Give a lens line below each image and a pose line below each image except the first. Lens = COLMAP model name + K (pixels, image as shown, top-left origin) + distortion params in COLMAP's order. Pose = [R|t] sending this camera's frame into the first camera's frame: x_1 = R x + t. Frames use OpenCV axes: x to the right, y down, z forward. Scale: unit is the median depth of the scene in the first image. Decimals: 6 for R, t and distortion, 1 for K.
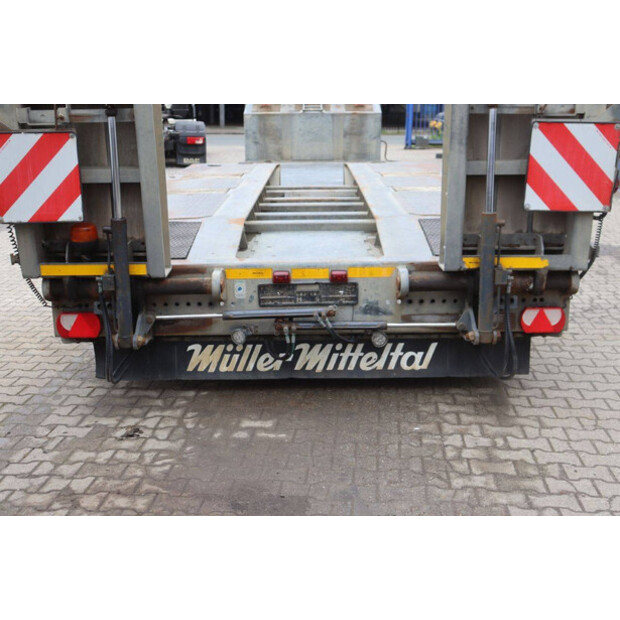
lens RADIAL K [[794.7, 0, 313.1], [0, 794.7, 298.8], [0, 0, 1]] dist [0.019212, 0.080996]
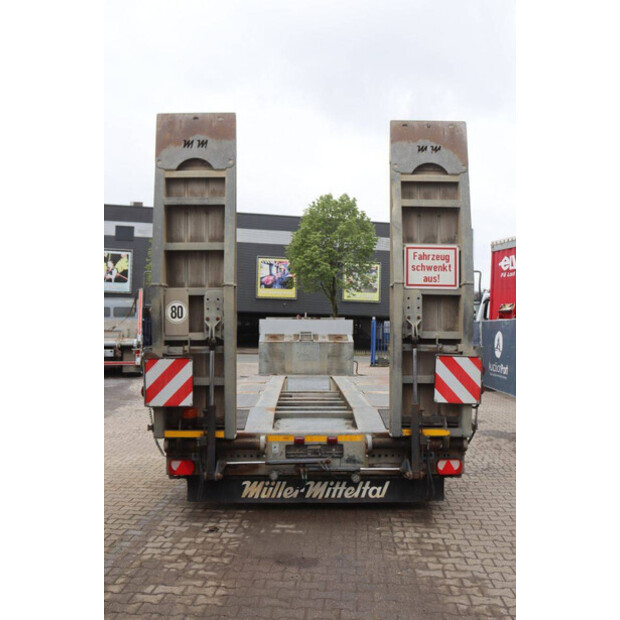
lens RADIAL K [[621.9, 0, 310.0], [0, 621.9, 310.0], [0, 0, 1]] dist [-0.063929, 0.028503]
pose [[0.999810, 0.013254, 0.014287, -0.037858], [-0.008889, 0.962563, -0.270912, 0.062388], [-0.017342, 0.270733, 0.962498, -0.367990]]
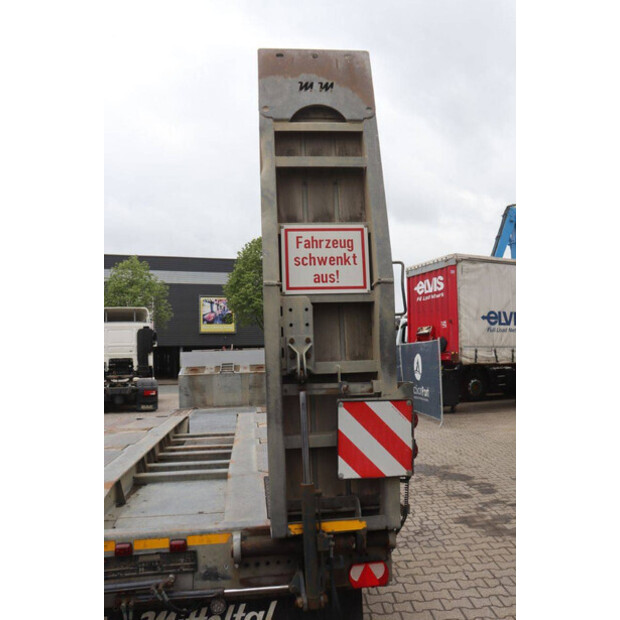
lens RADIAL K [[530.0, 0, 310.0], [0, 530.0, 310.0], [0, 0, 1]] dist [-0.142999, 0.141385]
pose [[0.992567, -0.021507, 0.119783, 0.125955], [0.059643, 0.943922, -0.324736, -0.087489], [-0.106082, 0.329467, 0.938189, 0.215412]]
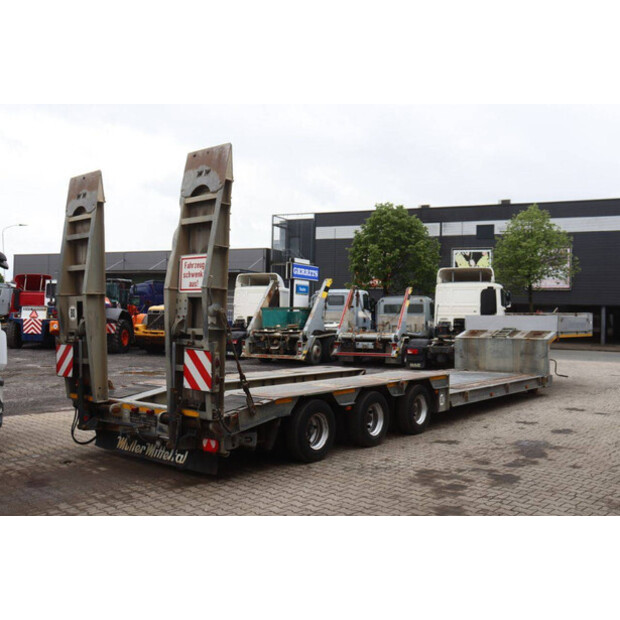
lens RADIAL K [[609.9, 0, 310.0], [0, 609.9, 310.0], [0, 0, 1]] dist [-0.131652, 0.230988]
pose [[0.788177, 0.004410, -0.615432, 1.365773], [-0.163477, 0.965553, -0.202444, -0.033840], [0.593339, 0.260171, 0.761748, -0.100906]]
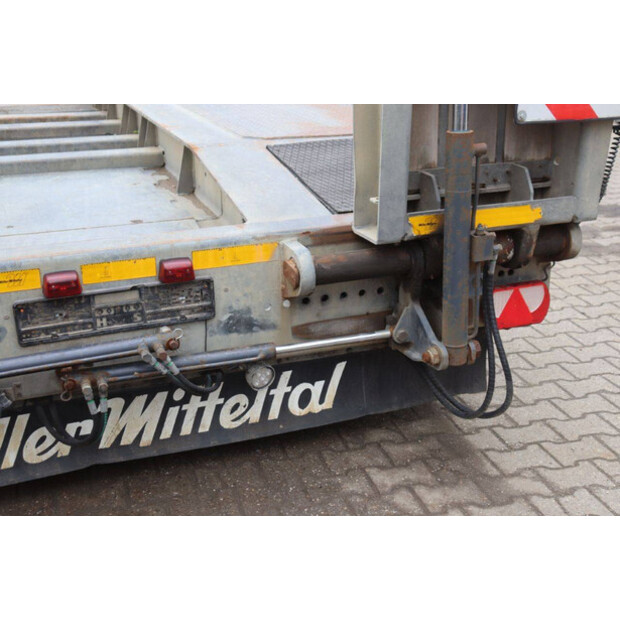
lens RADIAL K [[880.1, 0, 310.0], [0, 880.1, 310.0], [0, 0, 1]] dist [0.072798, 0.068480]
pose [[0.938166, -0.121856, 0.324030, -0.072093], [0.089229, 0.989492, 0.113766, -0.057698], [-0.334489, -0.077819, 0.939181, 0.406932]]
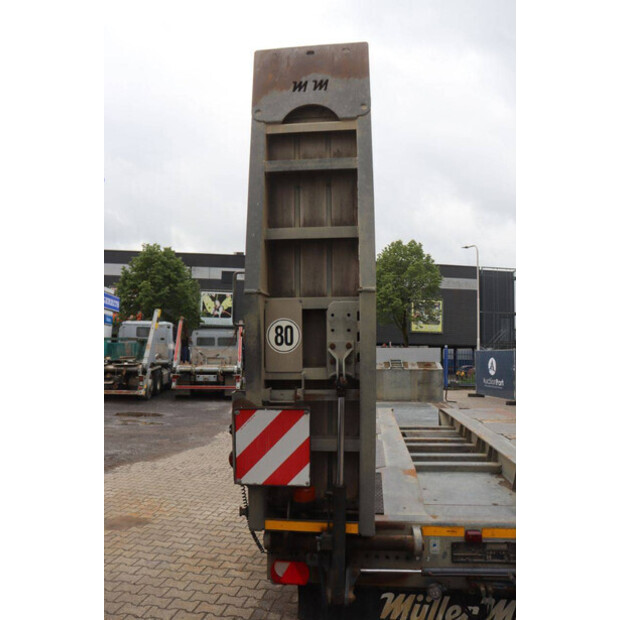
lens RADIAL K [[503.7, 0, 310.0], [0, 503.7, 310.0], [0, 0, 1]] dist [-0.161887, 0.150480]
pose [[0.992879, 0.002409, -0.119100, -0.177620], [-0.041311, 0.944715, -0.325281, -0.091226], [0.111732, 0.327885, 0.938087, 0.225303]]
